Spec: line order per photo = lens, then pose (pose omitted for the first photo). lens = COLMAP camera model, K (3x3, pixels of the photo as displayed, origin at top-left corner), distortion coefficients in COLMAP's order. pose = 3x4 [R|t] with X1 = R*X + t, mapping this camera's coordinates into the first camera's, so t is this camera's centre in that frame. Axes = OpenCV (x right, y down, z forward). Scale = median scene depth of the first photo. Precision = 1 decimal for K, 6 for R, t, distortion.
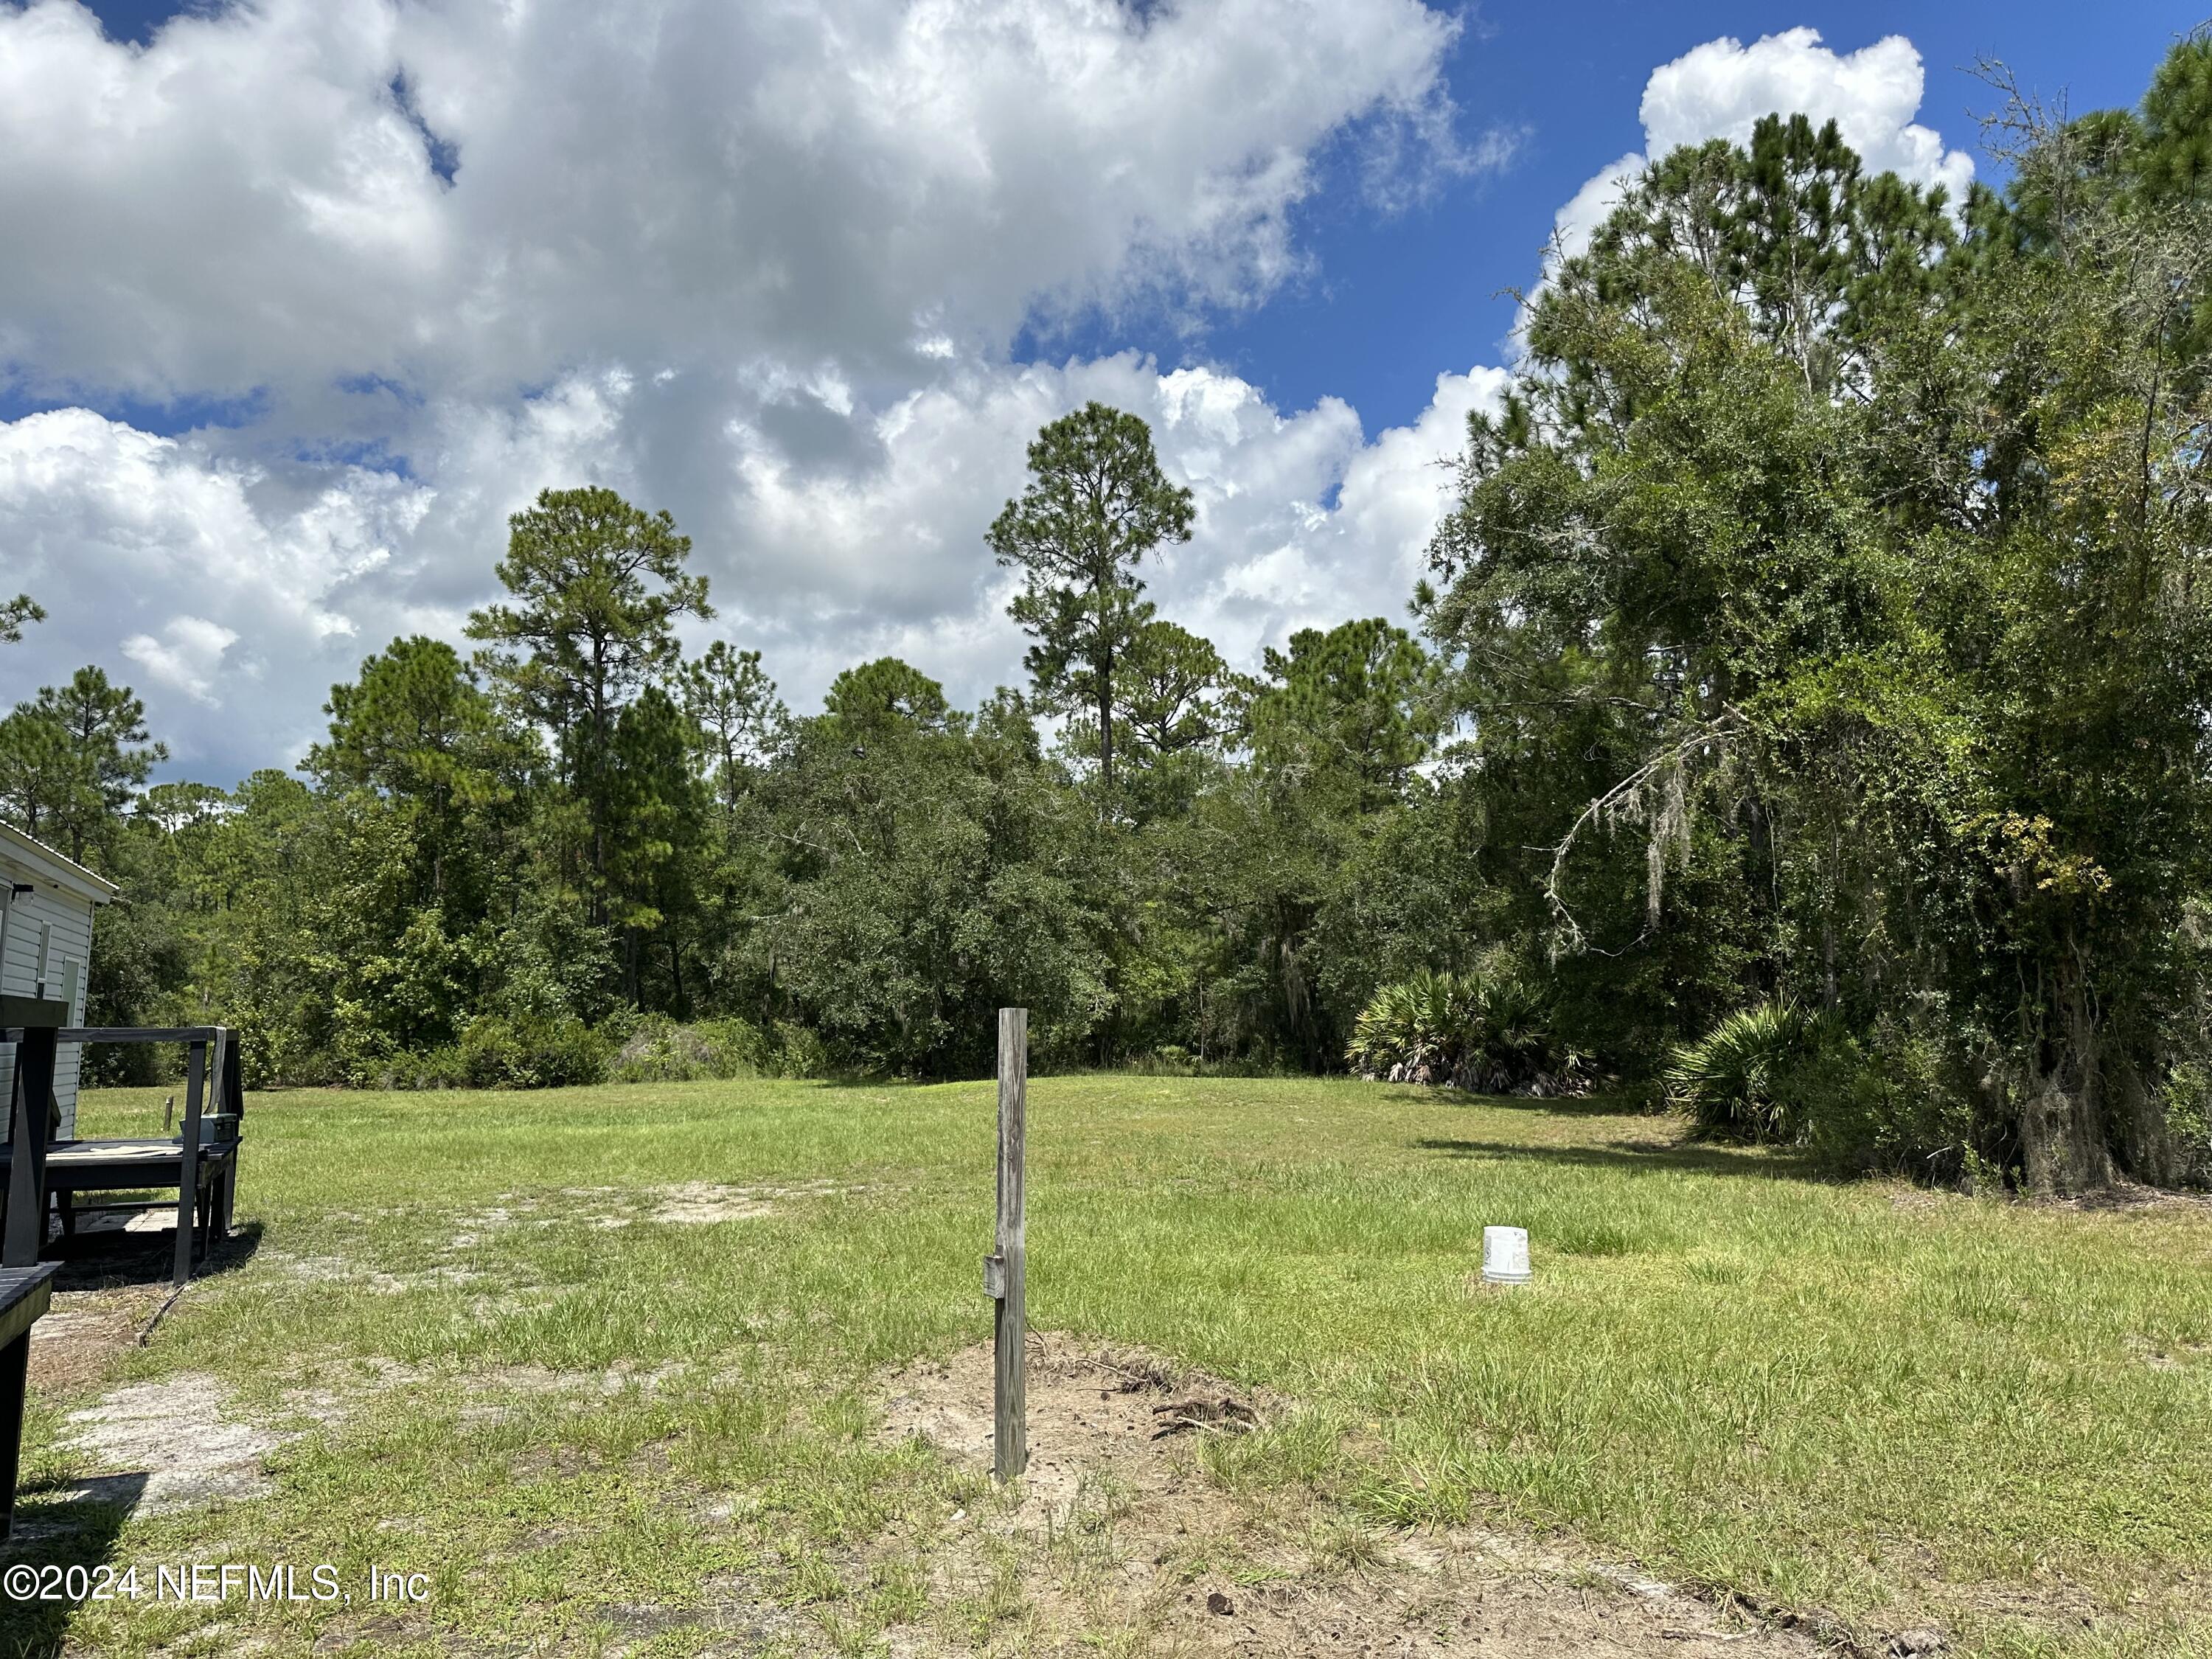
lens RADIAL K [[1555.3, 0, 1107.0], [0, 1555.3, 833.8], [0, 0, 1]] dist [0.007107, 0.000894]
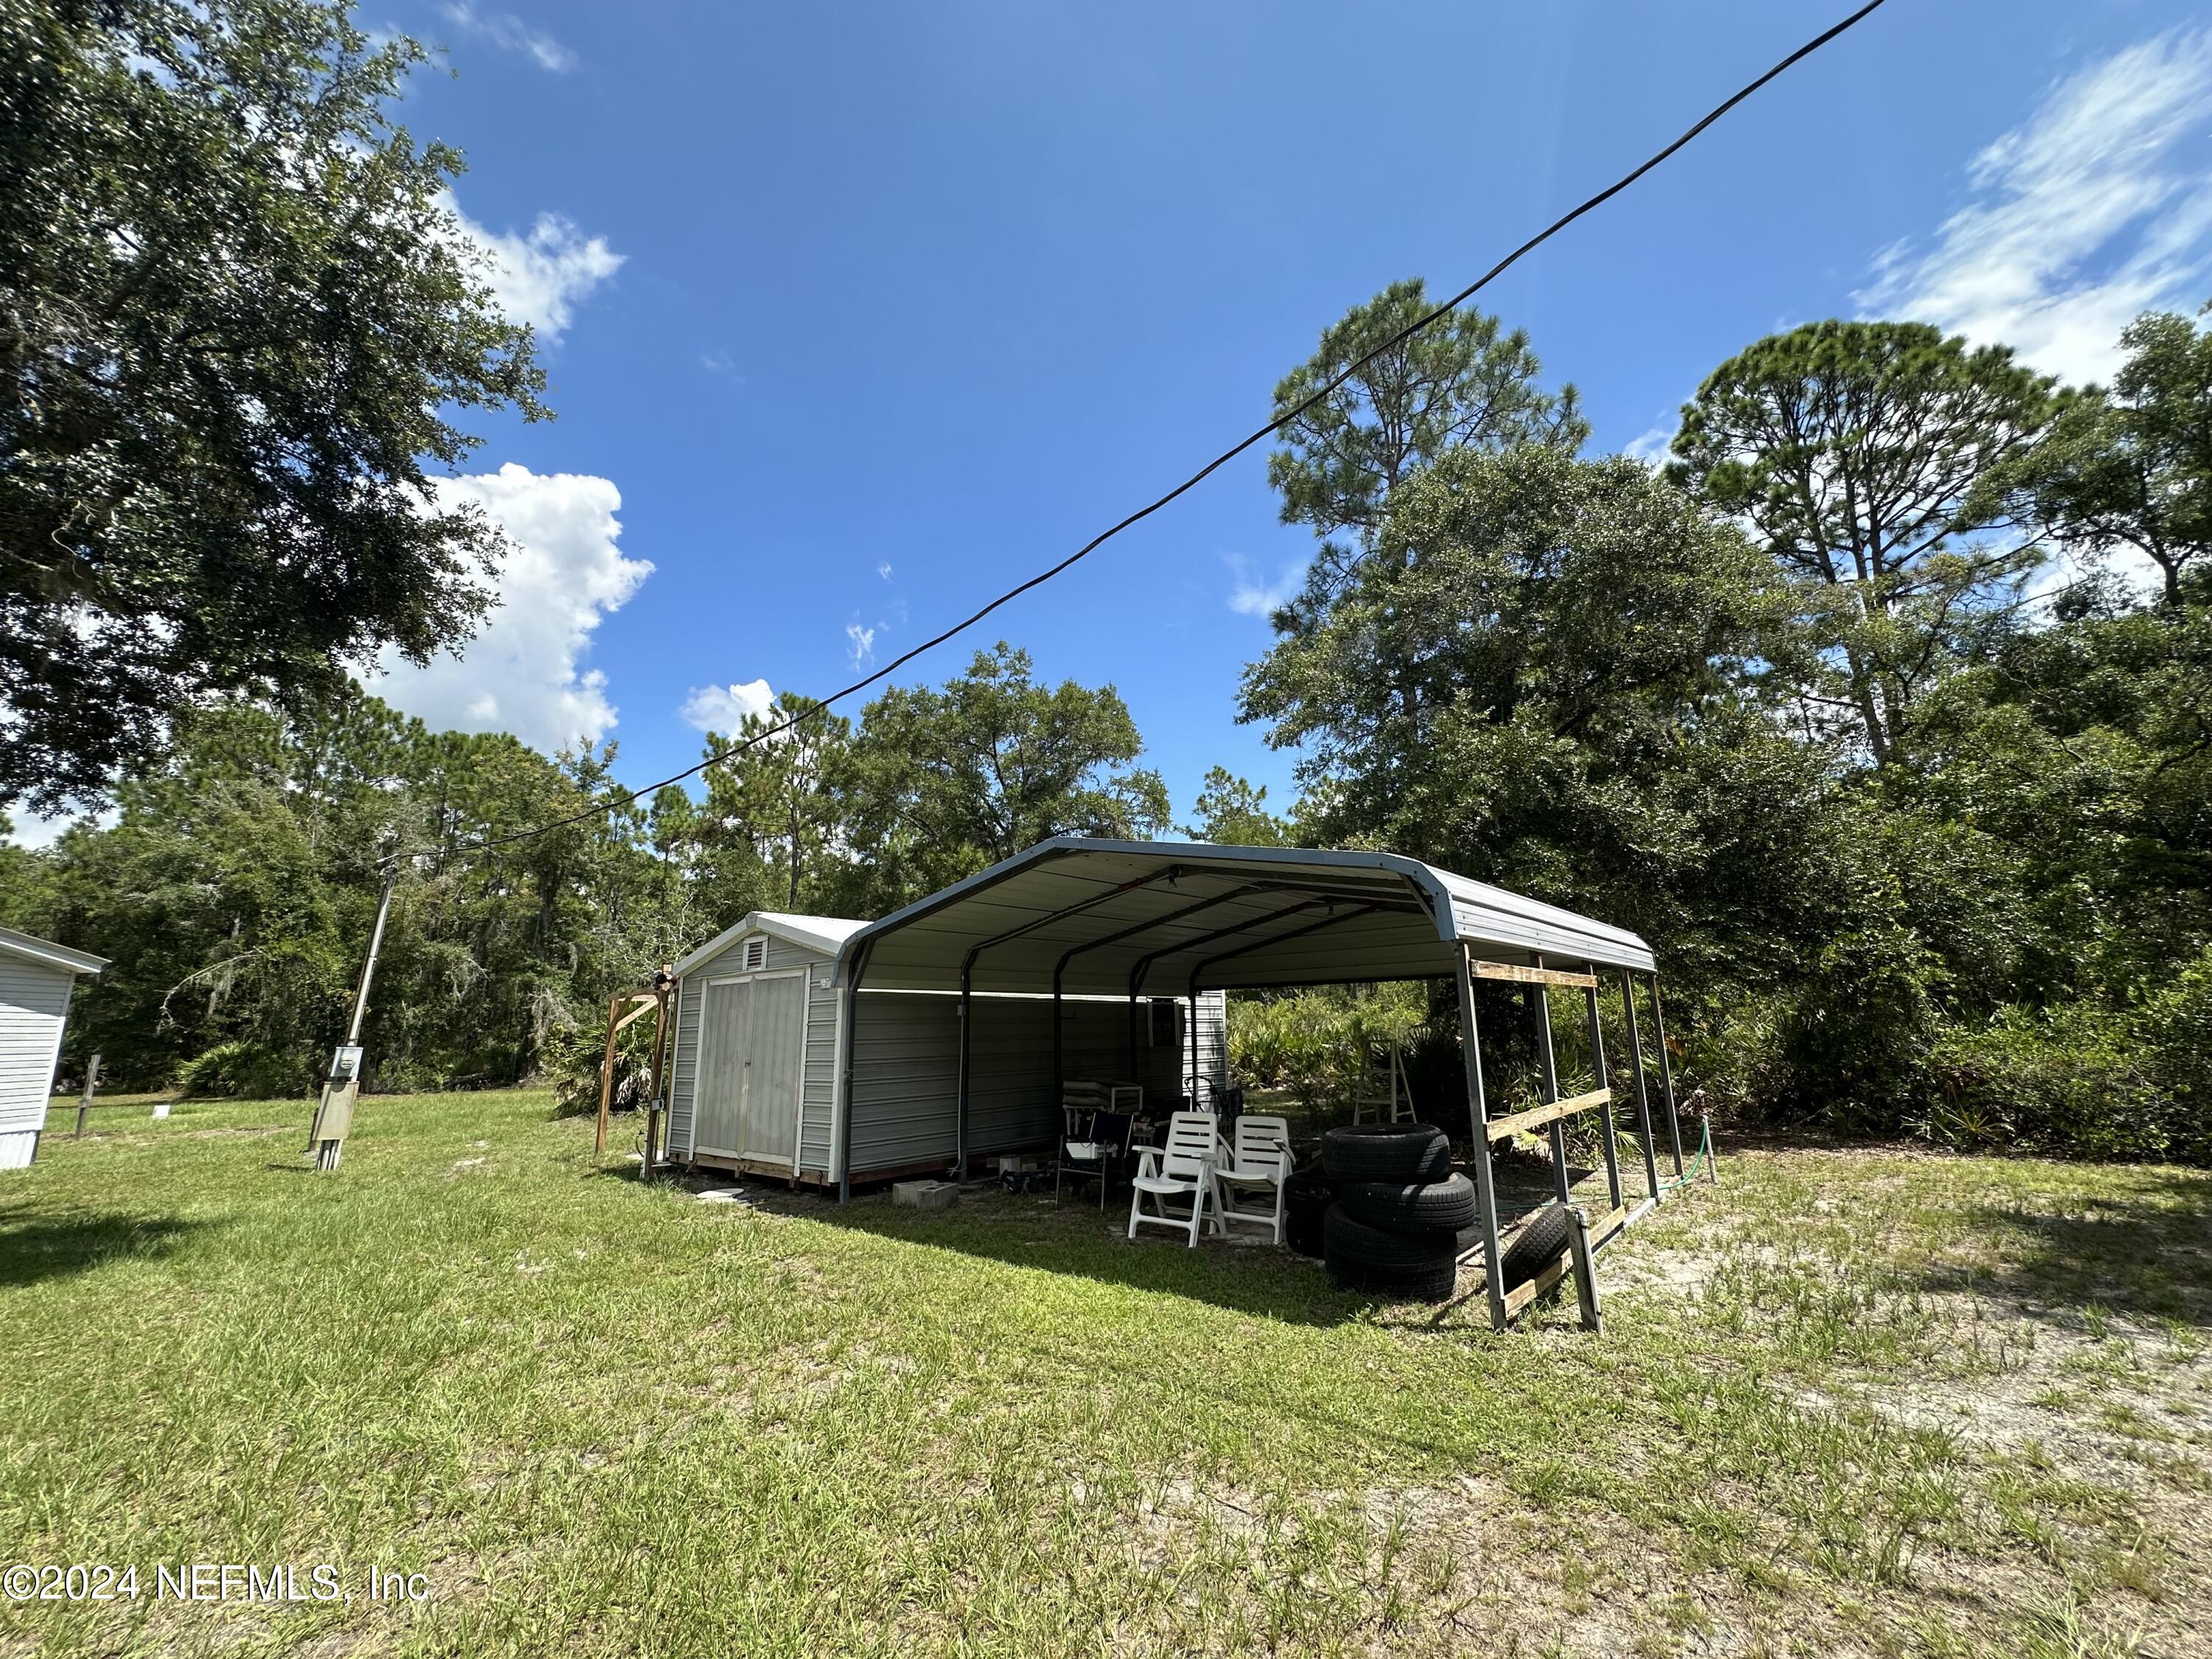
lens RADIAL K [[878.4, 0, 1101.8], [0, 878.4, 840.4], [0, 0, 1]] dist [-0.005157, 0.000648]
pose [[0.370593, 0.200771, 0.906836, -0.599696], [-0.100213, 0.979301, -0.175861, -0.150682], [-0.923373, -0.025704, 0.383042, -1.222097]]
